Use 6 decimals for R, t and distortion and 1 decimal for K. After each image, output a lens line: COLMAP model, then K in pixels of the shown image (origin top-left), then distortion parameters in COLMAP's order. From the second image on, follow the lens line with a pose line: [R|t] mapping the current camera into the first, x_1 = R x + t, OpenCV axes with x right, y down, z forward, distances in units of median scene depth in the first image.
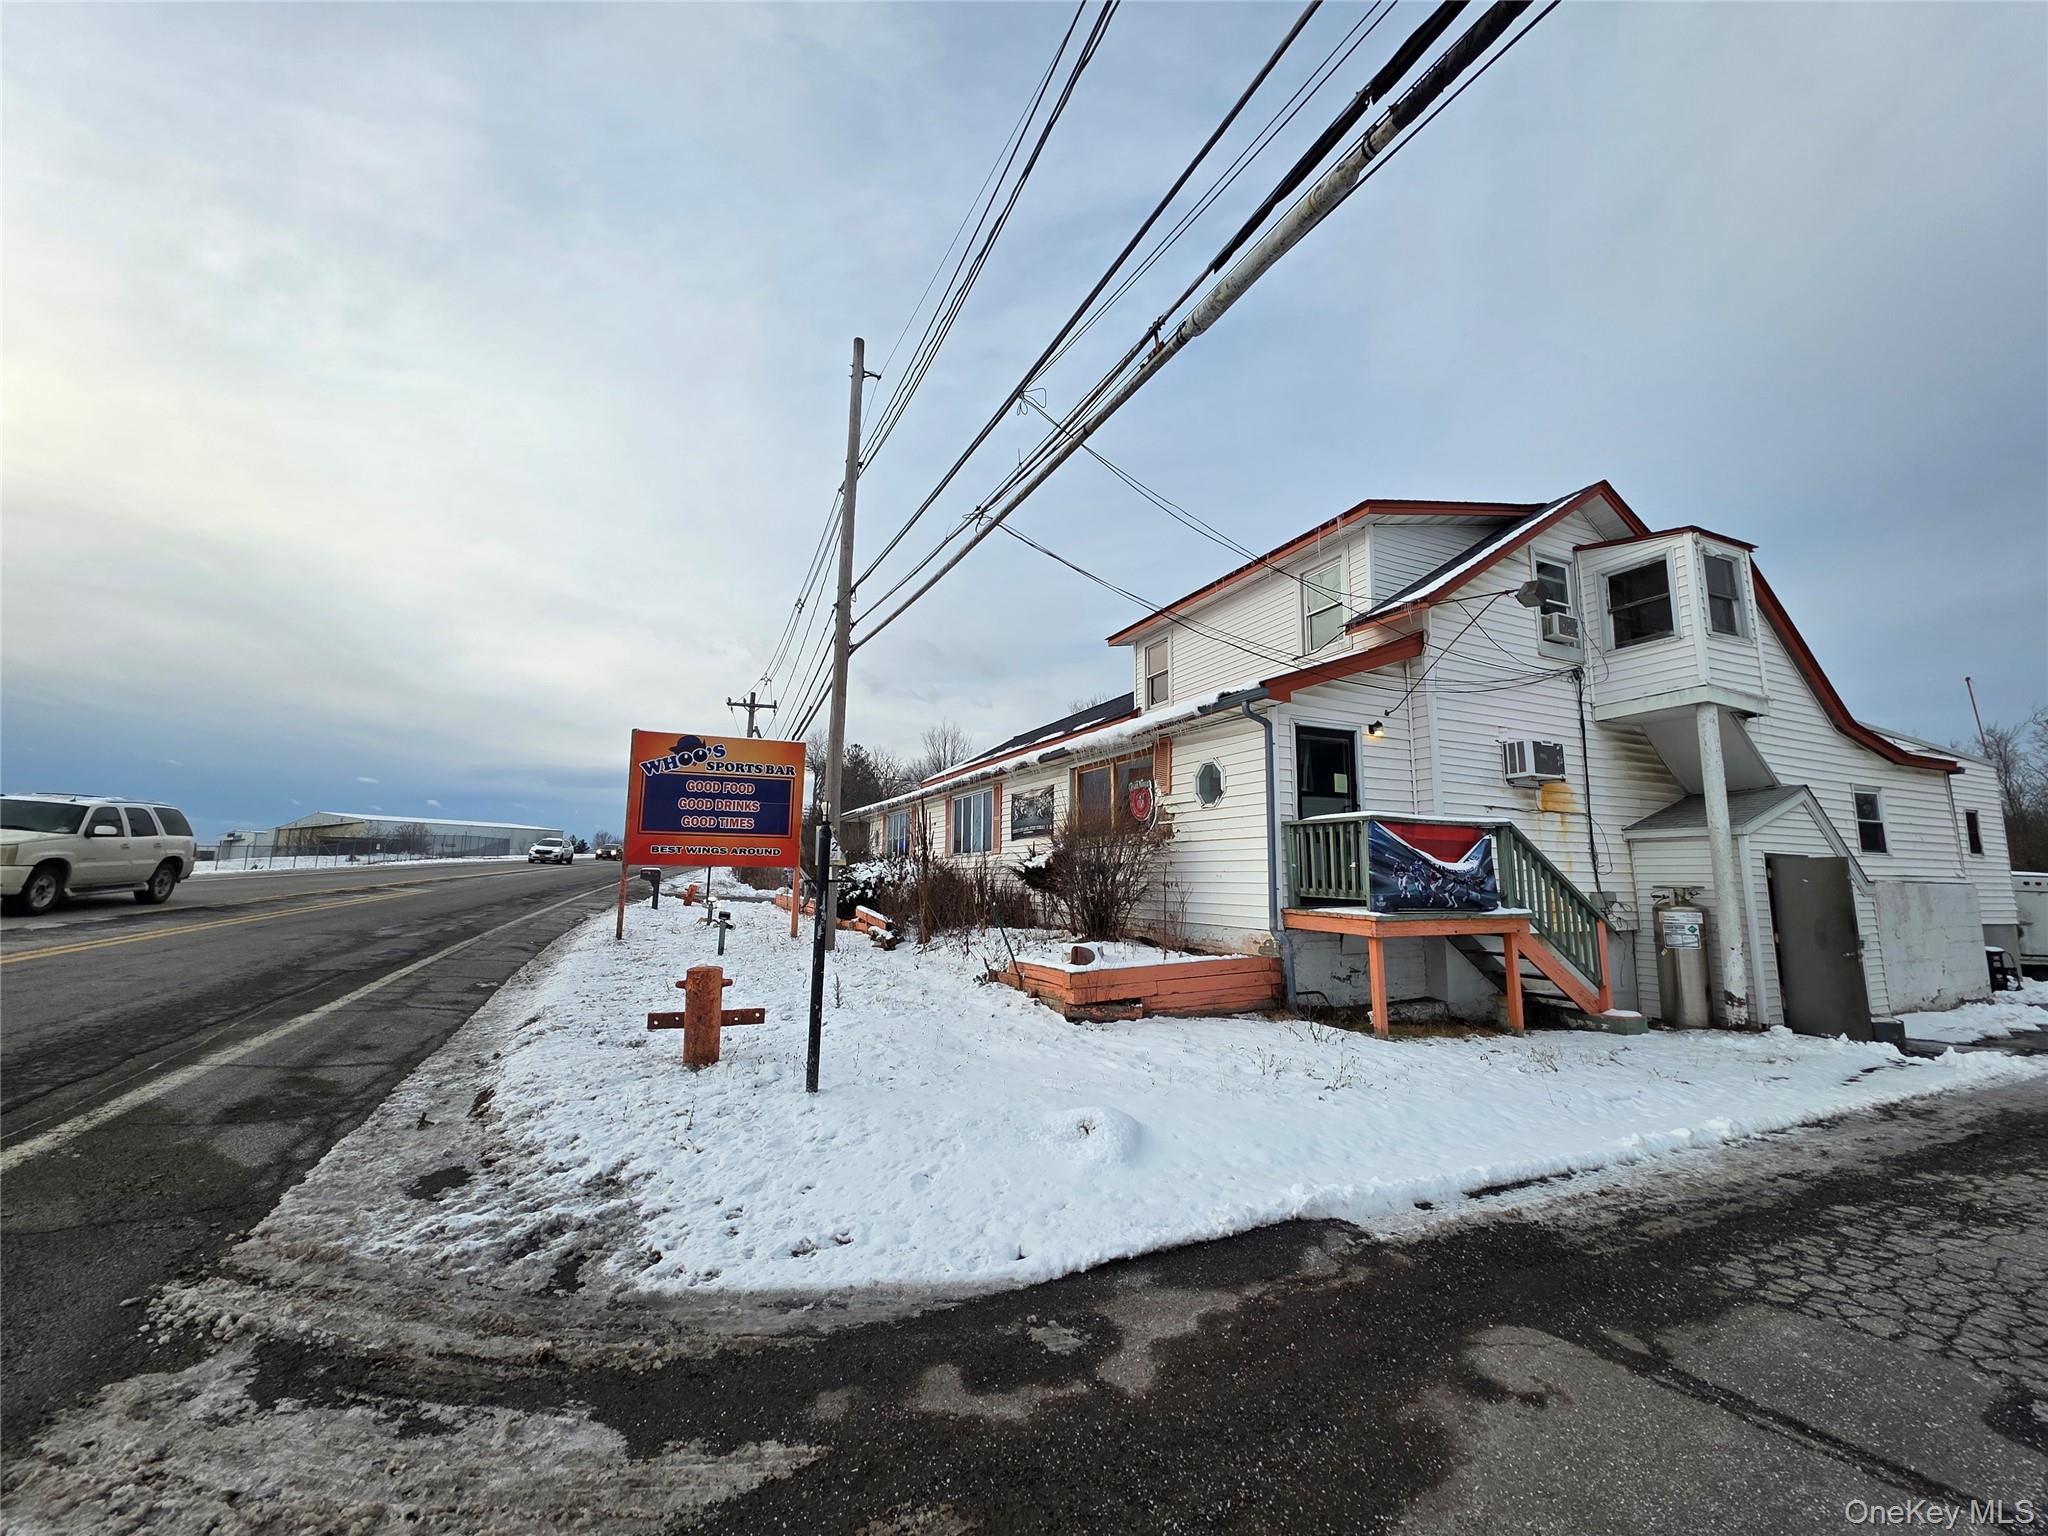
lens RADIAL K [[819.9, 0, 1022.3], [0, 819.9, 763.4], [0, 0, 1]] dist [0.000614, 0.000031]
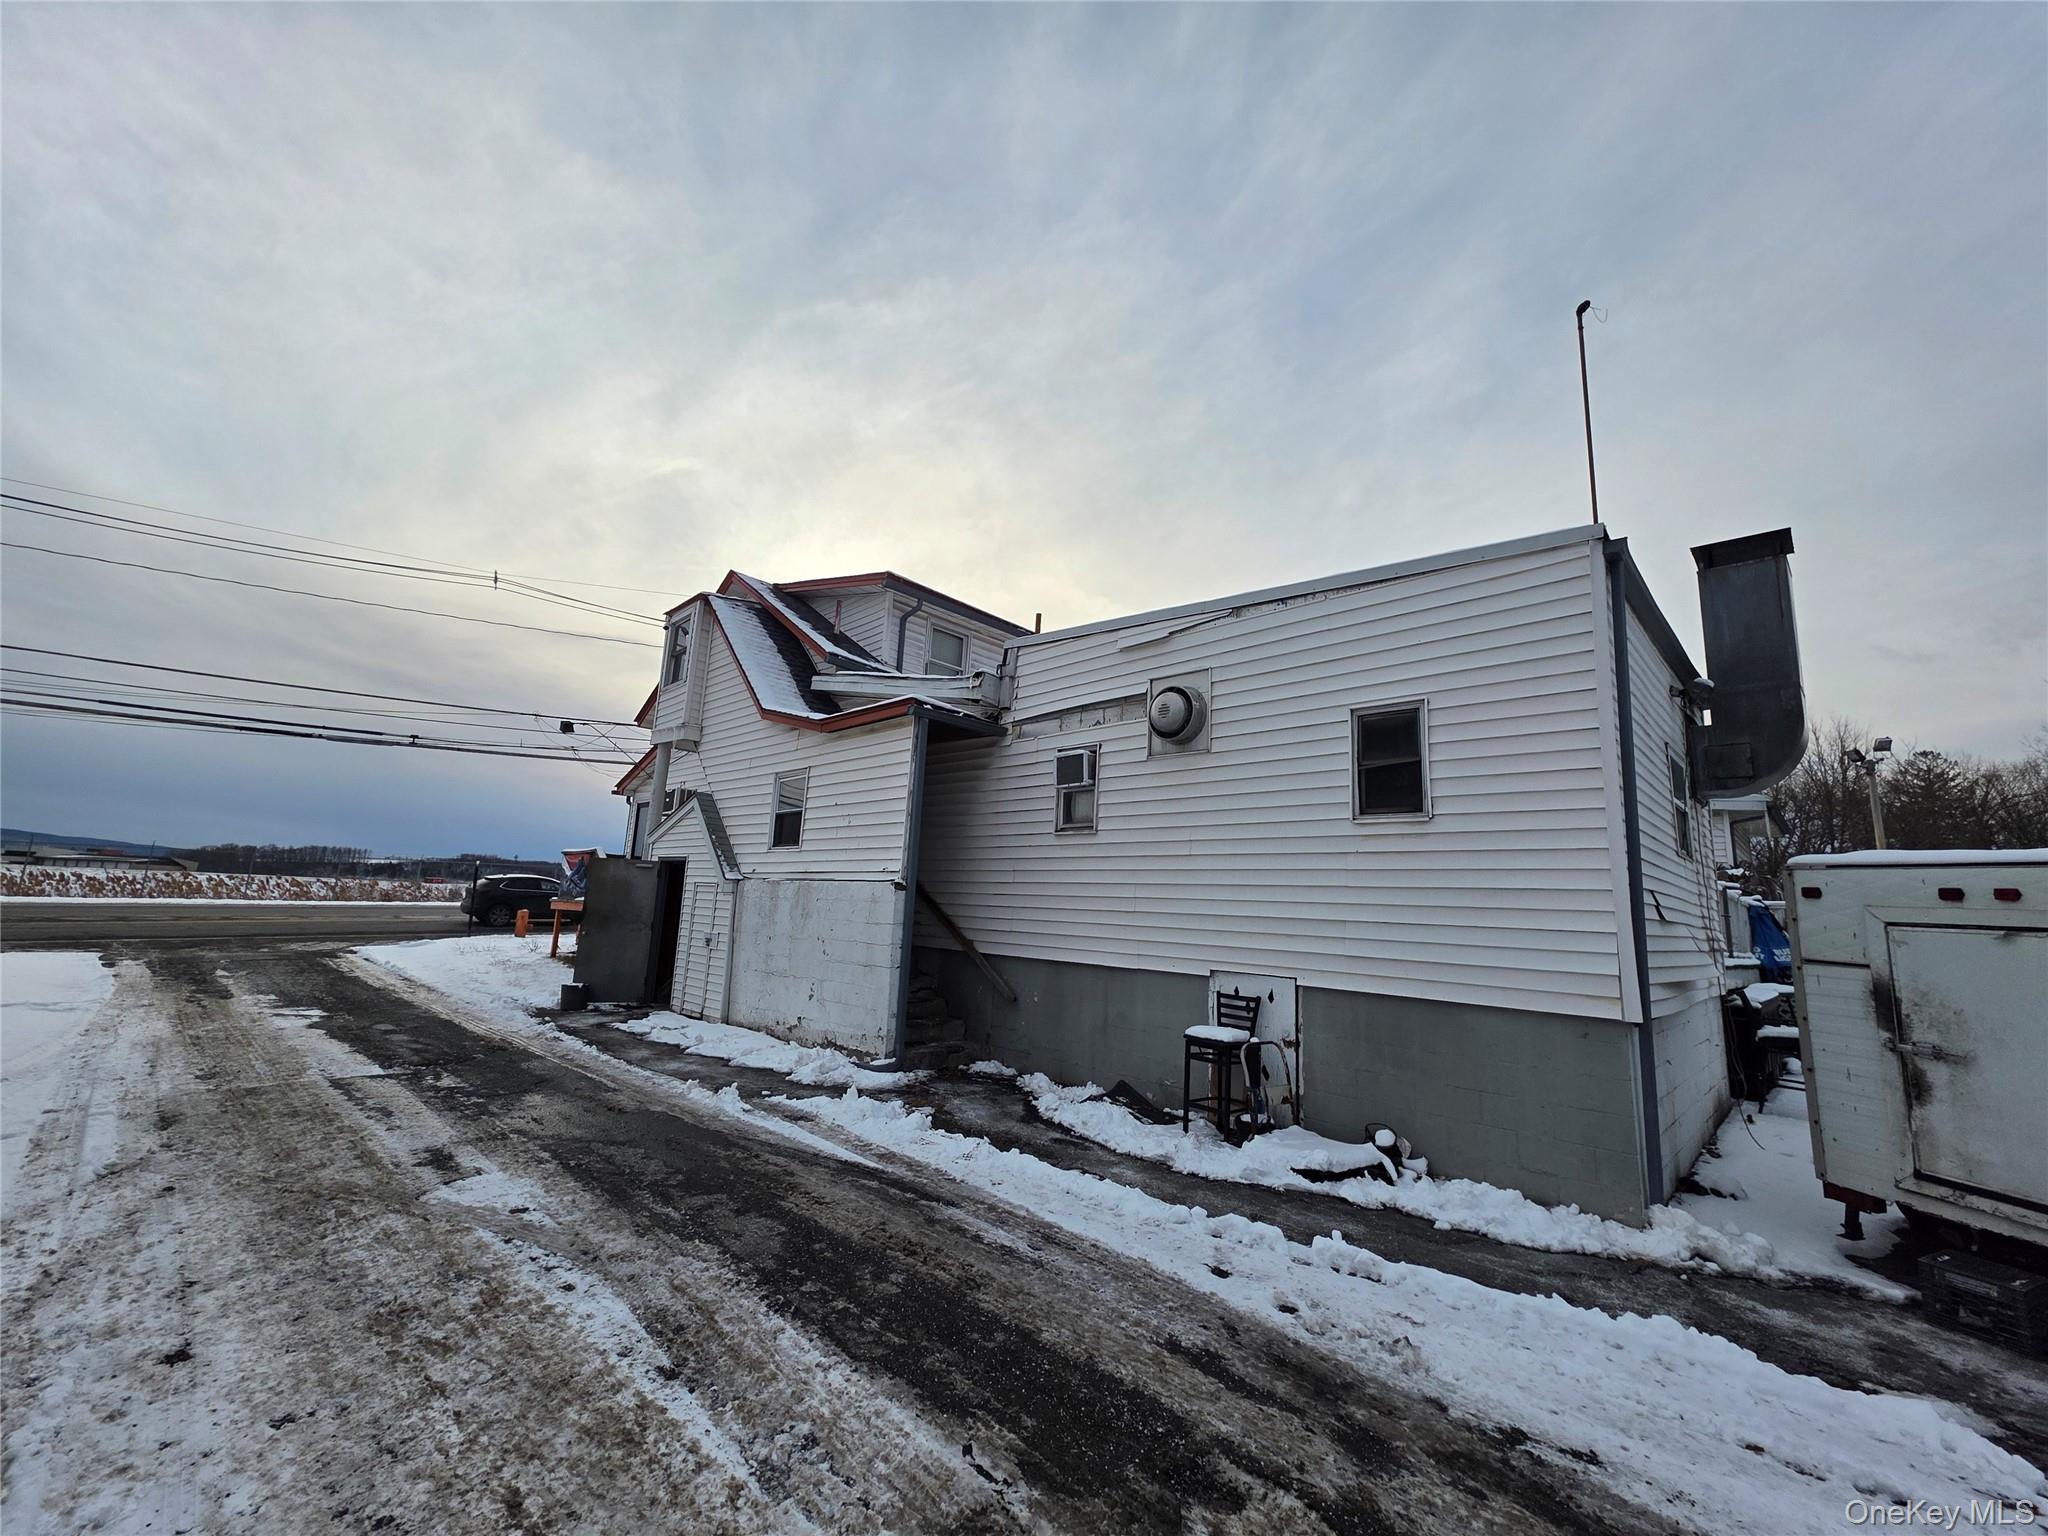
lens RADIAL K [[819.9, 0, 1025.0], [0, 819.9, 767.7], [0, 0, 1]] dist [0.000614, 0.000031]
pose [[0.353619, -0.148921, -0.923459, 1.595077], [0.099701, 0.987622, -0.121090, 0.129193], [0.930061, -0.049250, 0.364090, 0.760200]]
